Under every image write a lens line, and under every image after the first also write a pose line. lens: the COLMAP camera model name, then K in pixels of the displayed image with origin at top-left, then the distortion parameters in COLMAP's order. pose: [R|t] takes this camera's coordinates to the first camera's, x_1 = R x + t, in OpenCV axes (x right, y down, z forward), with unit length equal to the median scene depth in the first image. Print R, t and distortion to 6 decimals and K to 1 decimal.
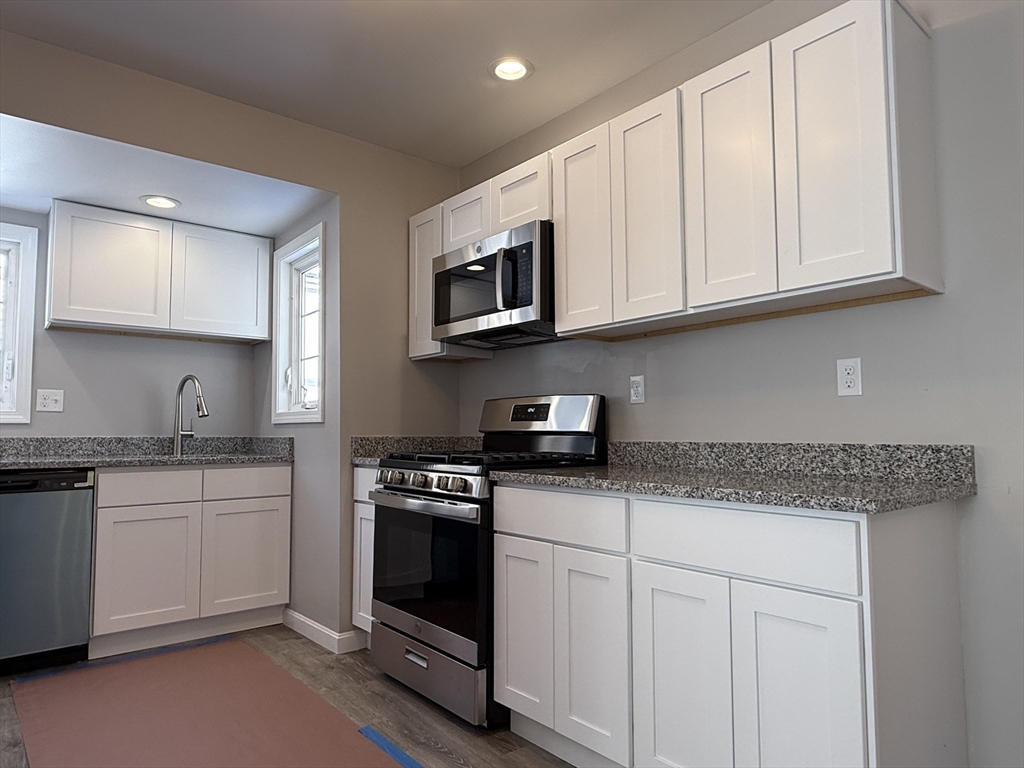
lens RADIAL K [[643.2, 0, 506.4], [0, 643.2, 389.7], [0, 0, 1]] dist [0.000272, 0.000207]
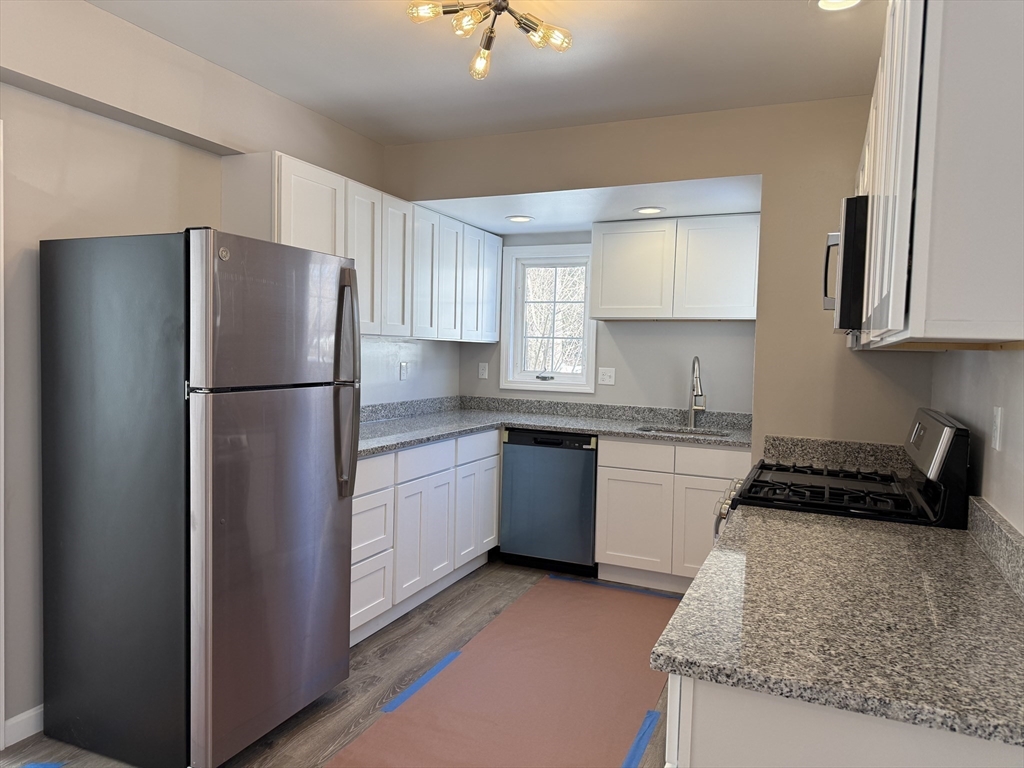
lens RADIAL K [[713.9, 0, 510.5], [0, 713.9, 381.2], [0, 0, 1]] dist [0.162093, -0.291669]
pose [[0.451079, 0.057998, -0.890598, 0.565519], [0.029676, 0.996360, 0.079917, -0.107785], [0.891991, -0.062478, 0.447716, 0.199542]]
